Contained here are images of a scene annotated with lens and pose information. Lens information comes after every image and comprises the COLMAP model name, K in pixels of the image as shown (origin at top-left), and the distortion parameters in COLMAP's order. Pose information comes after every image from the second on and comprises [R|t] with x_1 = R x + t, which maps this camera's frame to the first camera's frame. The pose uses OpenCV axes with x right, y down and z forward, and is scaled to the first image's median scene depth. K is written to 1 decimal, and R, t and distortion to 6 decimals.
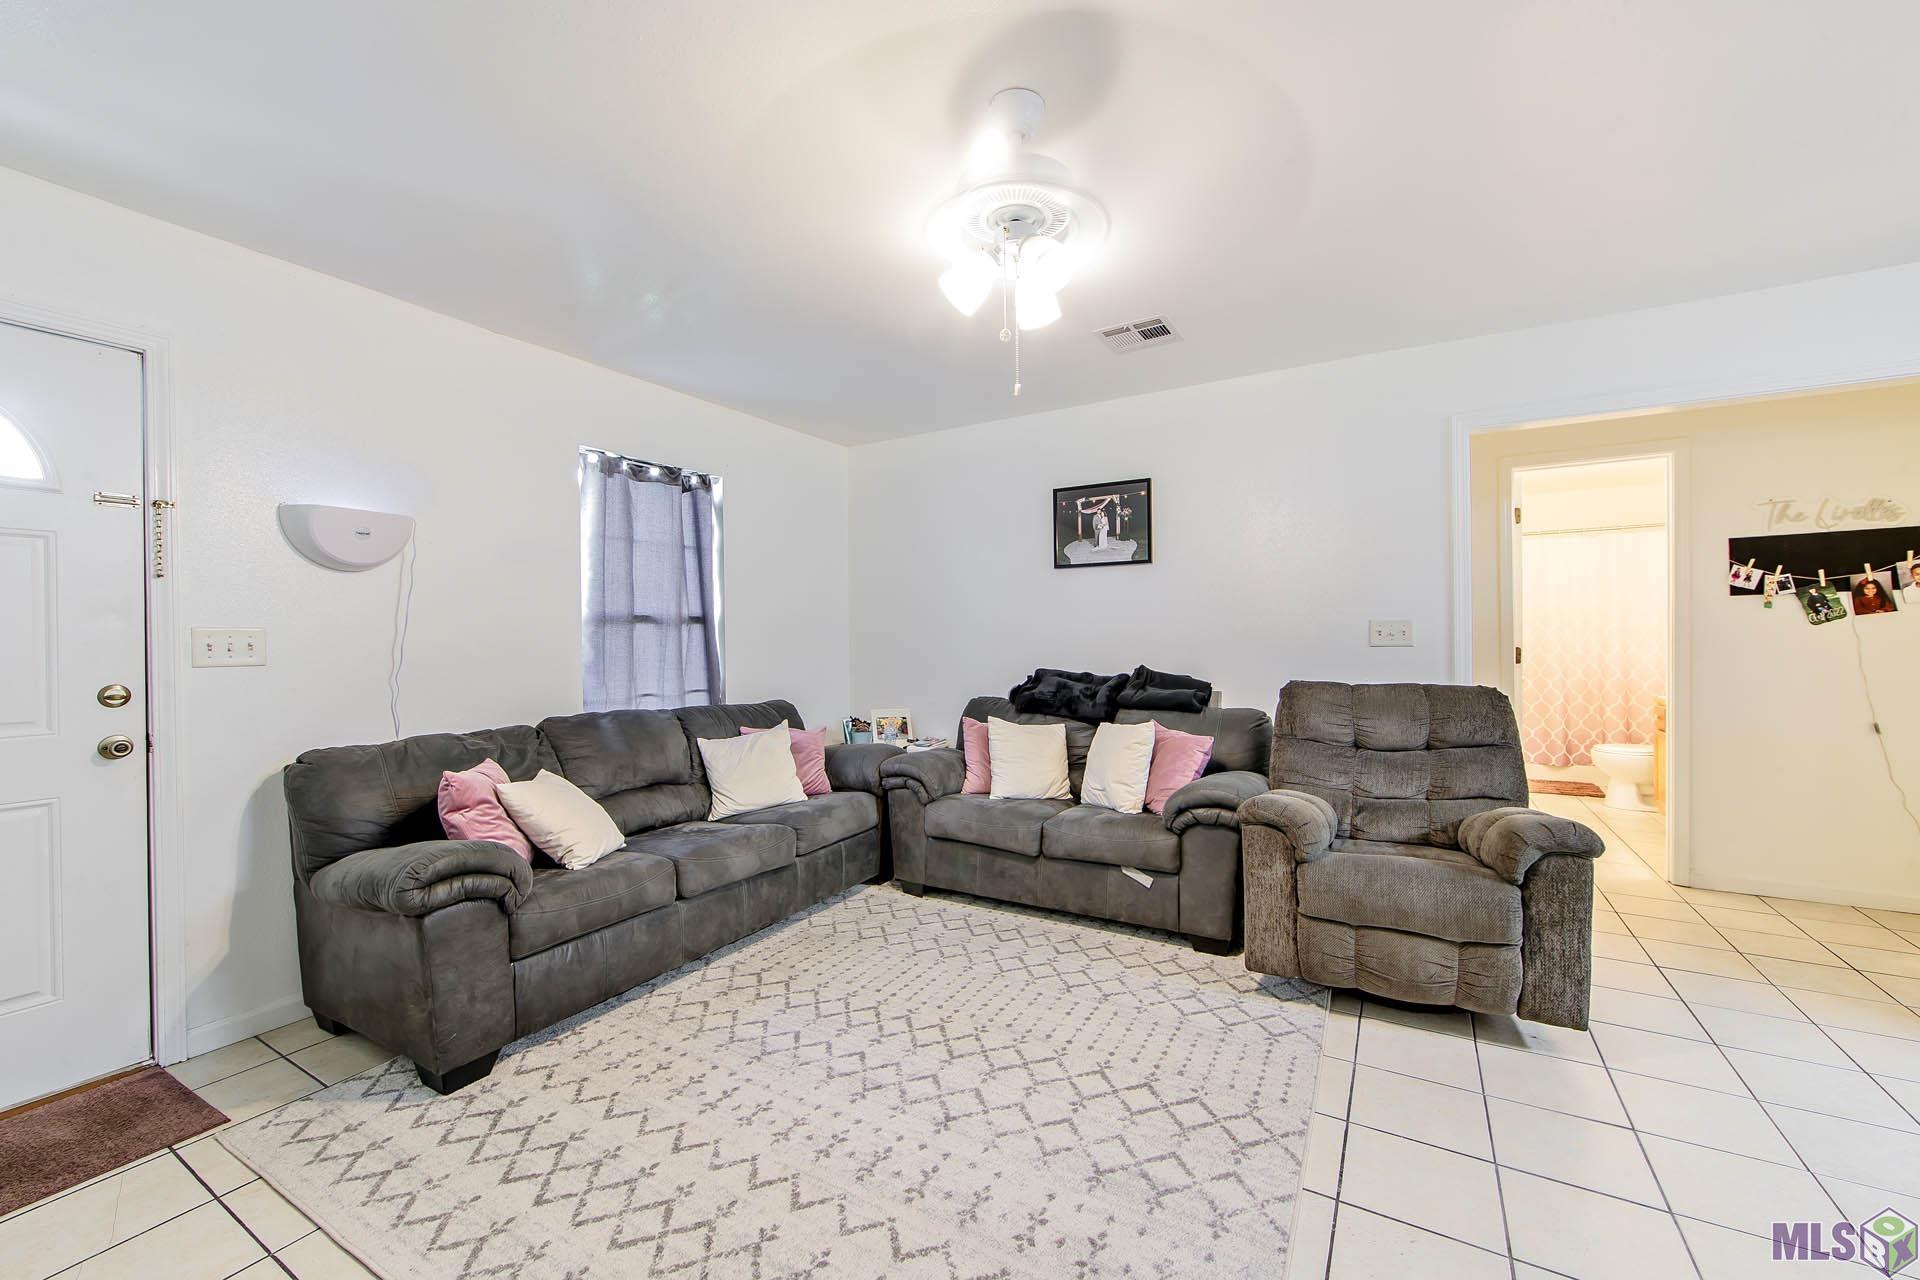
lens RADIAL K [[756.5, 0, 964.4], [0, 756.5, 642.8], [0, 0, 1]] dist [-0.002955, -0.000222]
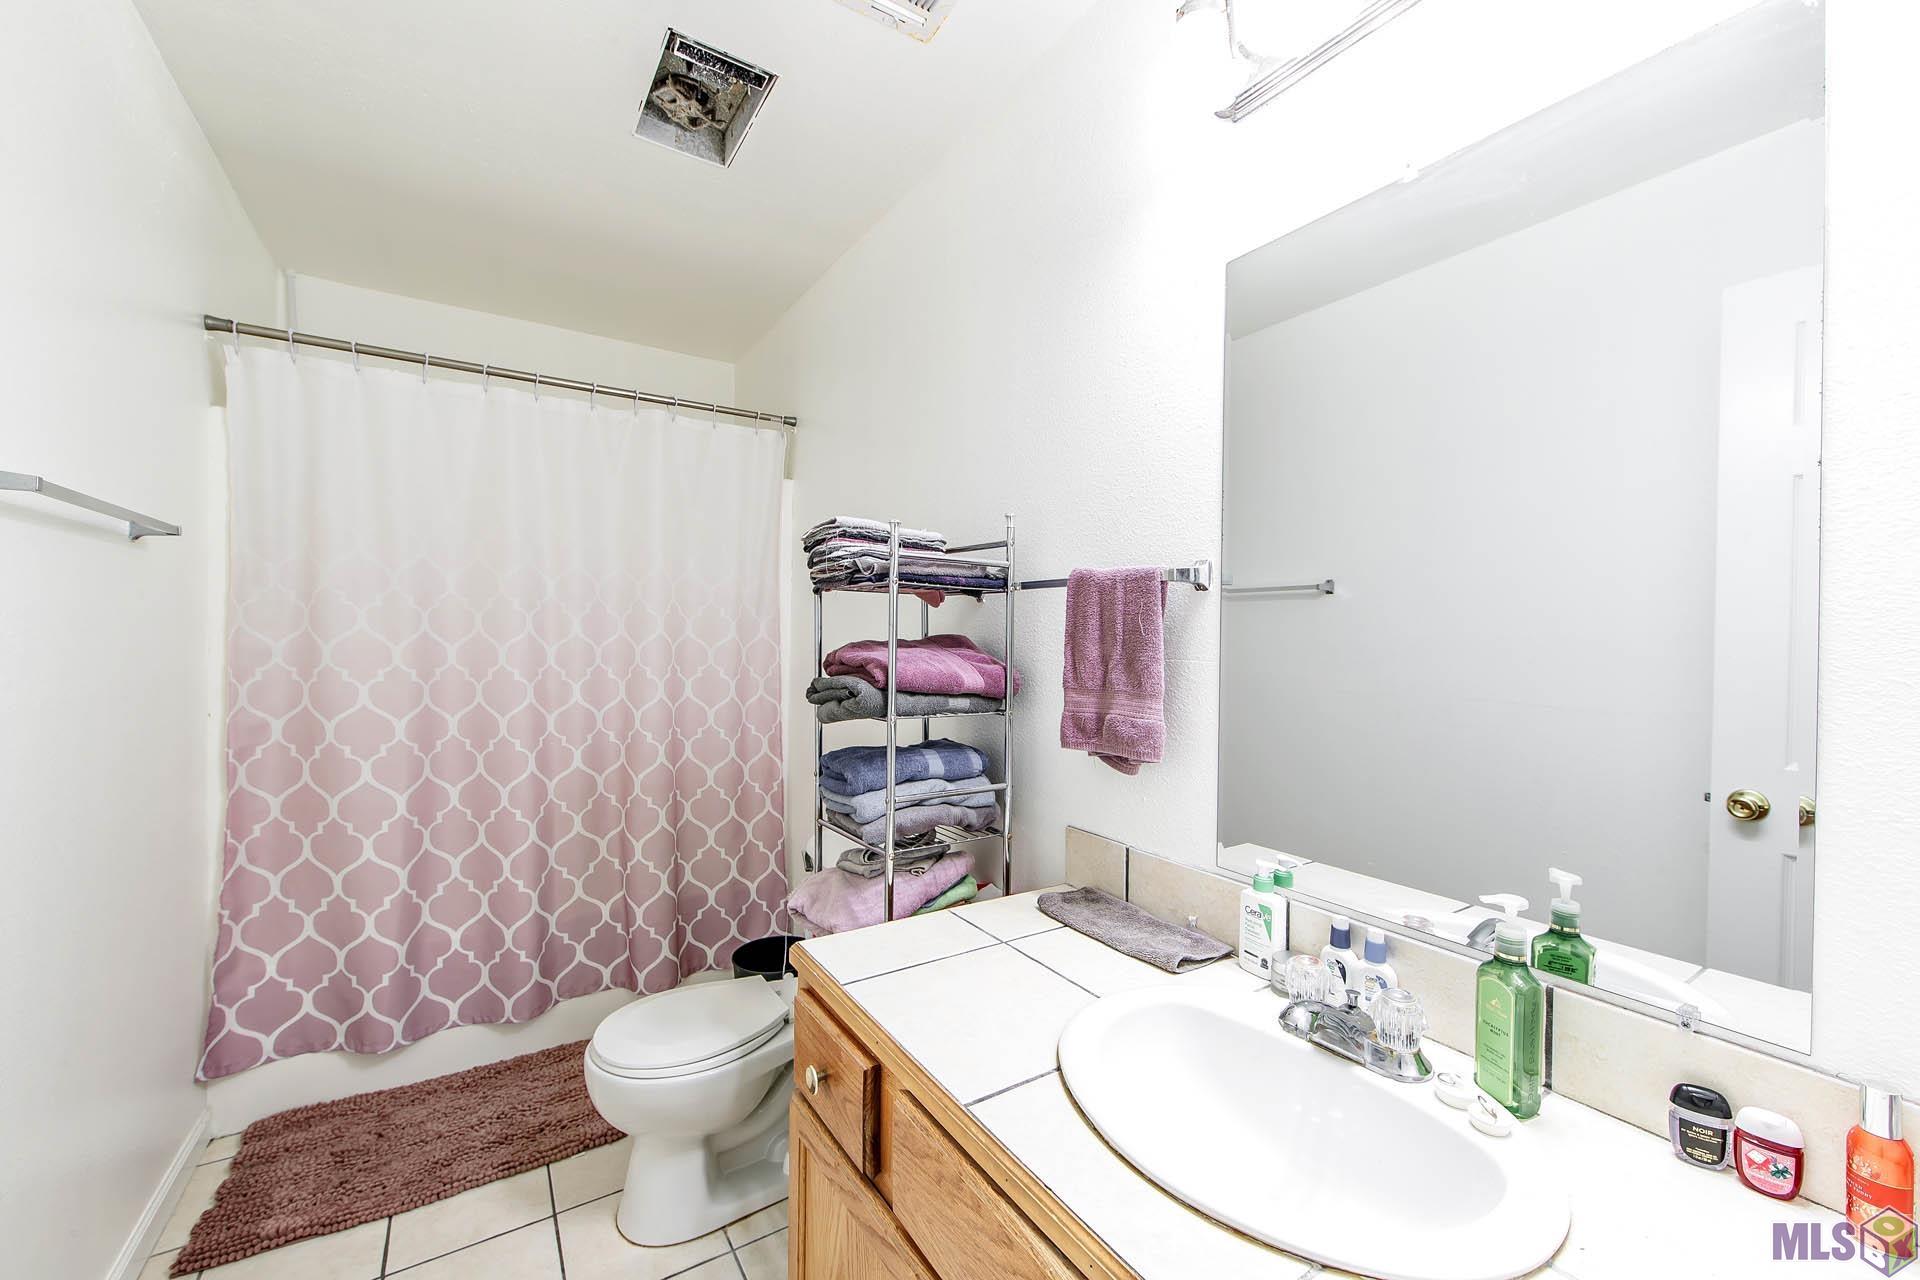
lens RADIAL K [[756.5, 0, 963.4], [0, 756.5, 638.0], [0, 0, 1]] dist [-0.002955, -0.000222]
pose [[0.443490, 0.018099, 0.896096, 0.557093], [-0.012742, 0.999822, -0.013888, -0.017633], [-0.896189, -0.005259, 0.443642, 0.654852]]
